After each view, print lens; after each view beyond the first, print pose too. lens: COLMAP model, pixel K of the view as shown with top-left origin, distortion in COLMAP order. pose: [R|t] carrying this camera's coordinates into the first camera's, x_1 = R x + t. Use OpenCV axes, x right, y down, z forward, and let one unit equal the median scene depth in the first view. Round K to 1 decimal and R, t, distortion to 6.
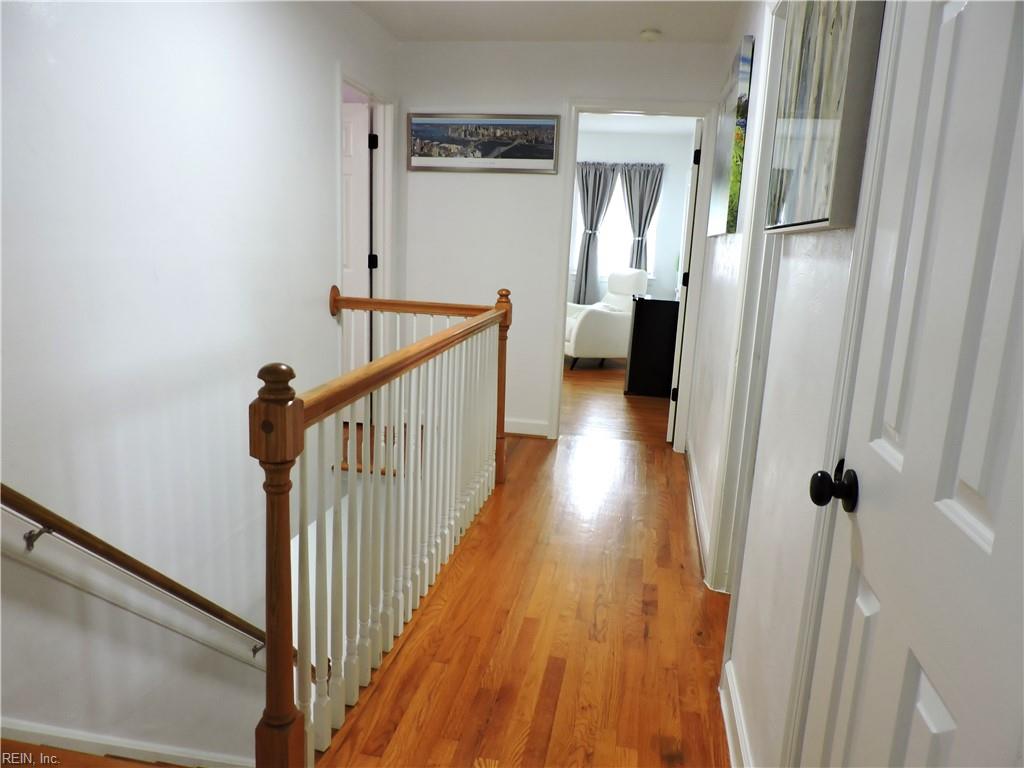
lens RADIAL K [[732.4, 0, 514.4], [0, 732.4, 384.6], [0, 0, 1]] dist [-0.013896, -0.001051]
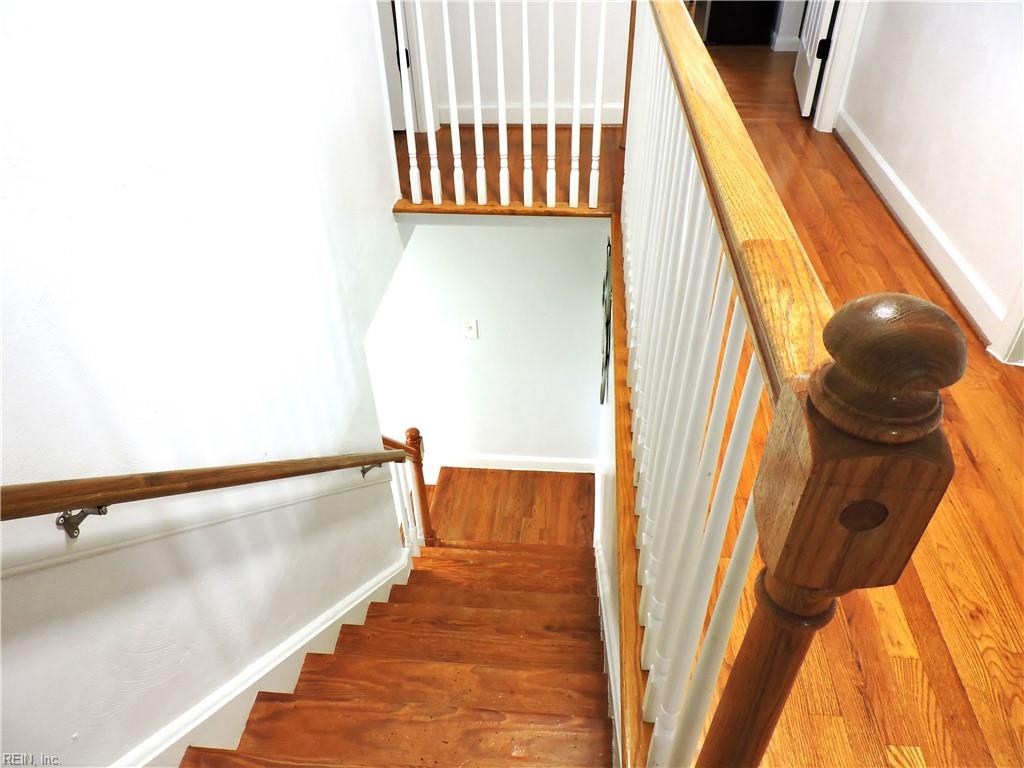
lens RADIAL K [[732.4, 0, 510.0], [0, 732.4, 385.4], [0, 0, 1]] dist [-0.013896, -0.001051]
pose [[0.993417, -0.111620, 0.025764, -0.331491], [0.088124, 0.888330, 0.450671, -0.095818], [-0.073191, -0.445434, 0.892318, 0.520734]]
